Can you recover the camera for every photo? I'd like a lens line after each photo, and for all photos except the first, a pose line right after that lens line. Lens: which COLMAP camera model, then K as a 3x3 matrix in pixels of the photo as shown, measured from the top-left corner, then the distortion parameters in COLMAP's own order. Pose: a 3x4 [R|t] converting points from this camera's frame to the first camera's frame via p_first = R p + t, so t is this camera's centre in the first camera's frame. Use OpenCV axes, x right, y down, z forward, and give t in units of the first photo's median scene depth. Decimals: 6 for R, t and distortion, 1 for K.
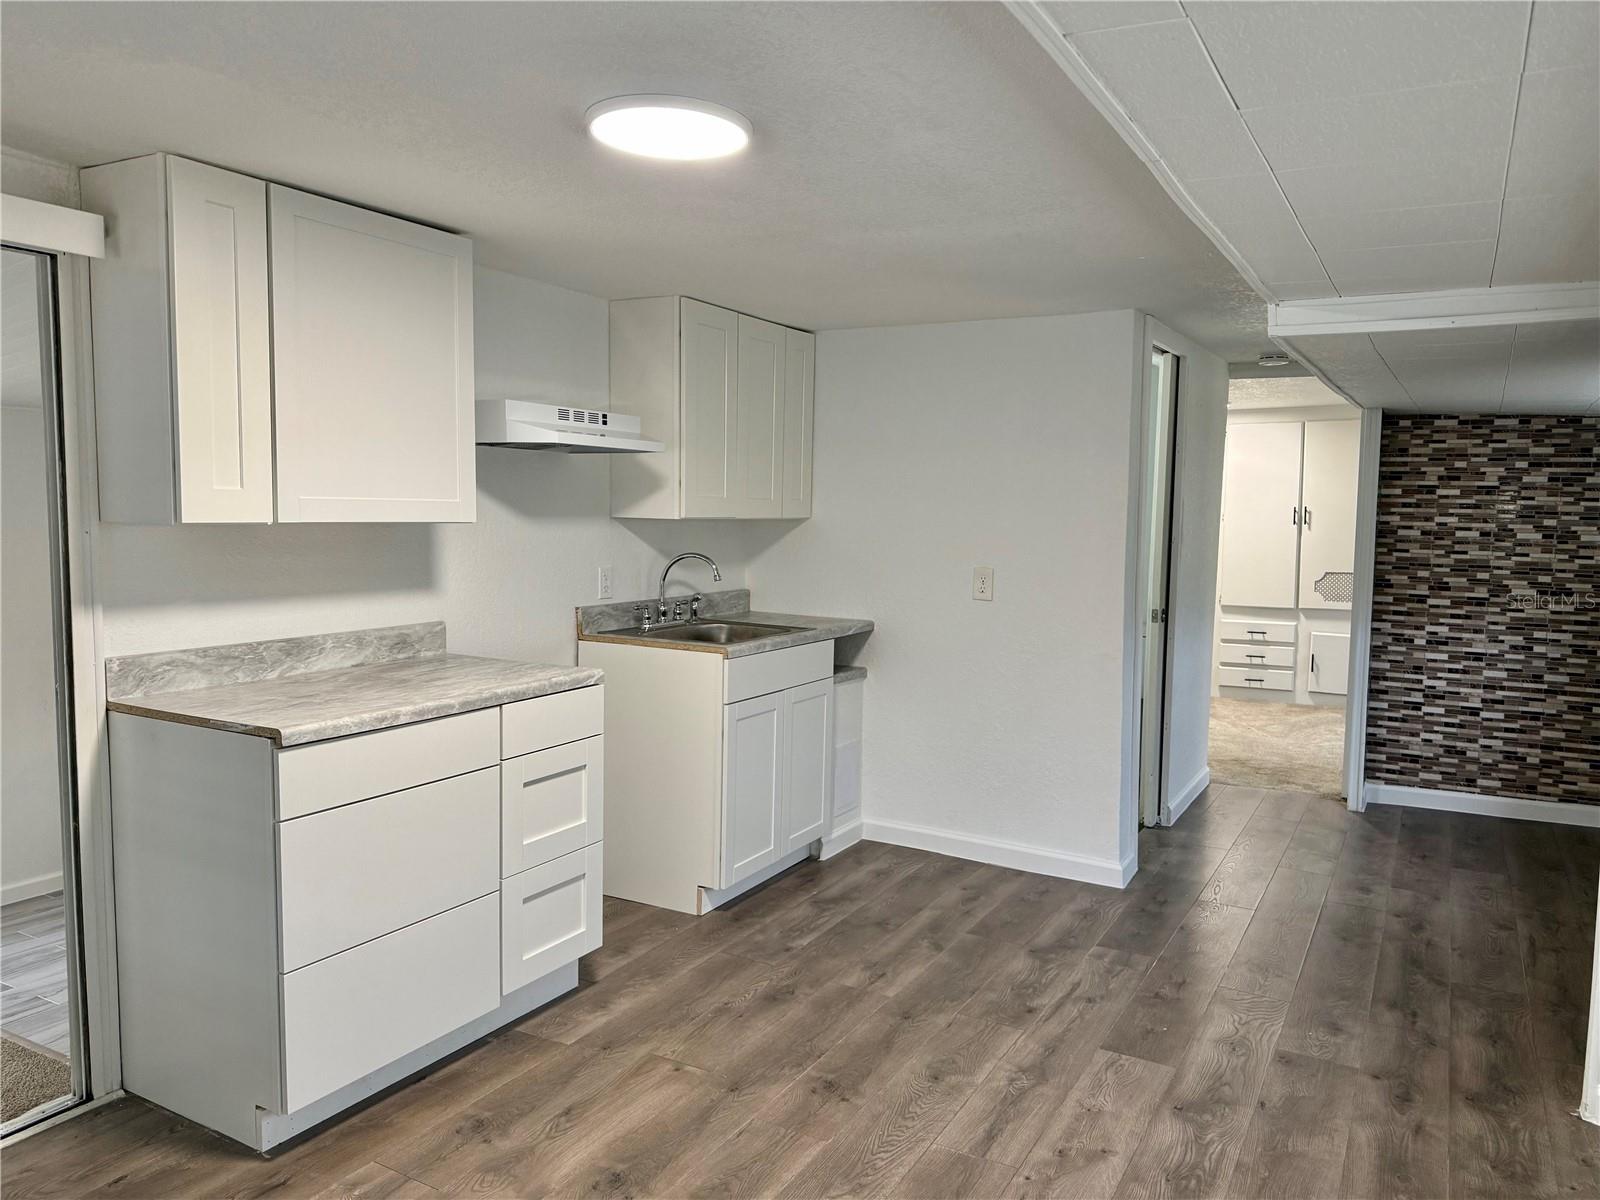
lens RADIAL K [[1119.6, 0, 798.2], [0, 1119.6, 596.0], [0, 0, 1]] dist [0.064440, -0.078116]
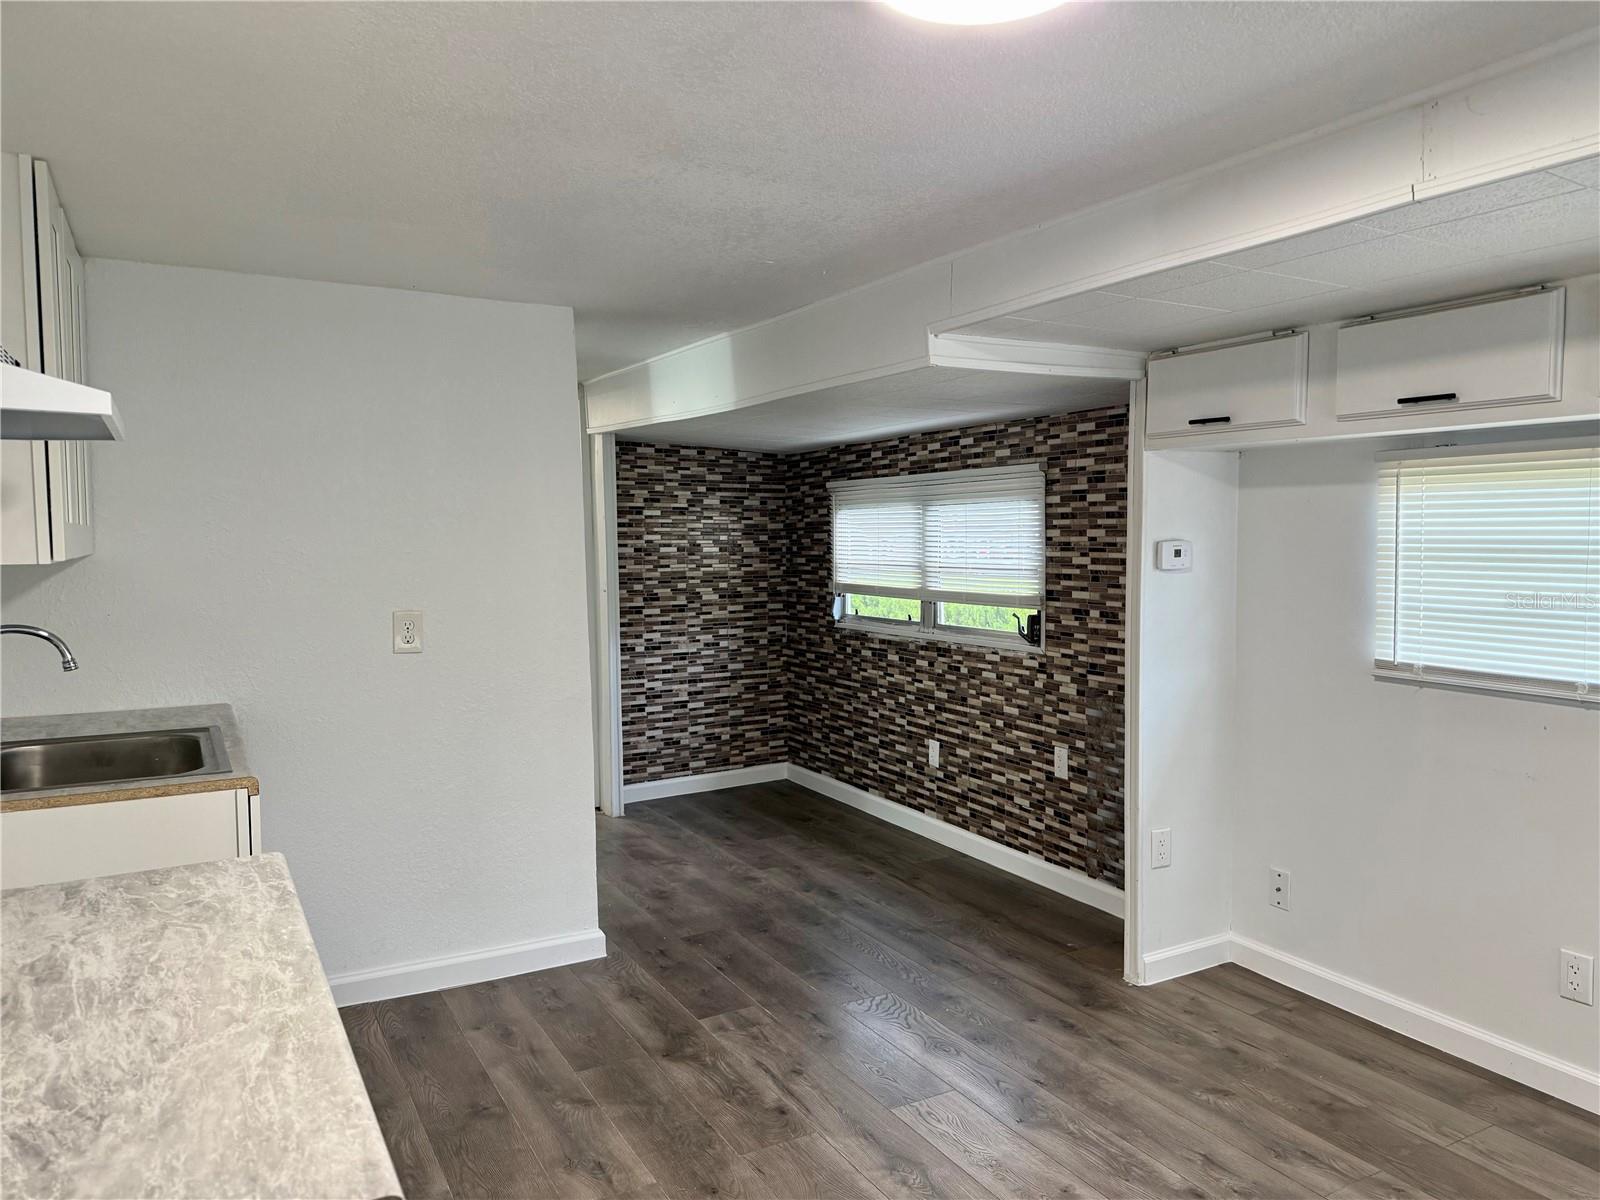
lens RADIAL K [[1119.6, 0, 800.8], [0, 1119.6, 593.6], [0, 0, 1]] dist [0.064440, -0.078116]
pose [[0.514989, -0.066505, 0.854613, -0.308362], [0.081717, 0.996254, 0.028285, -0.032415], [-0.853293, 0.055270, 0.518495, 0.315738]]
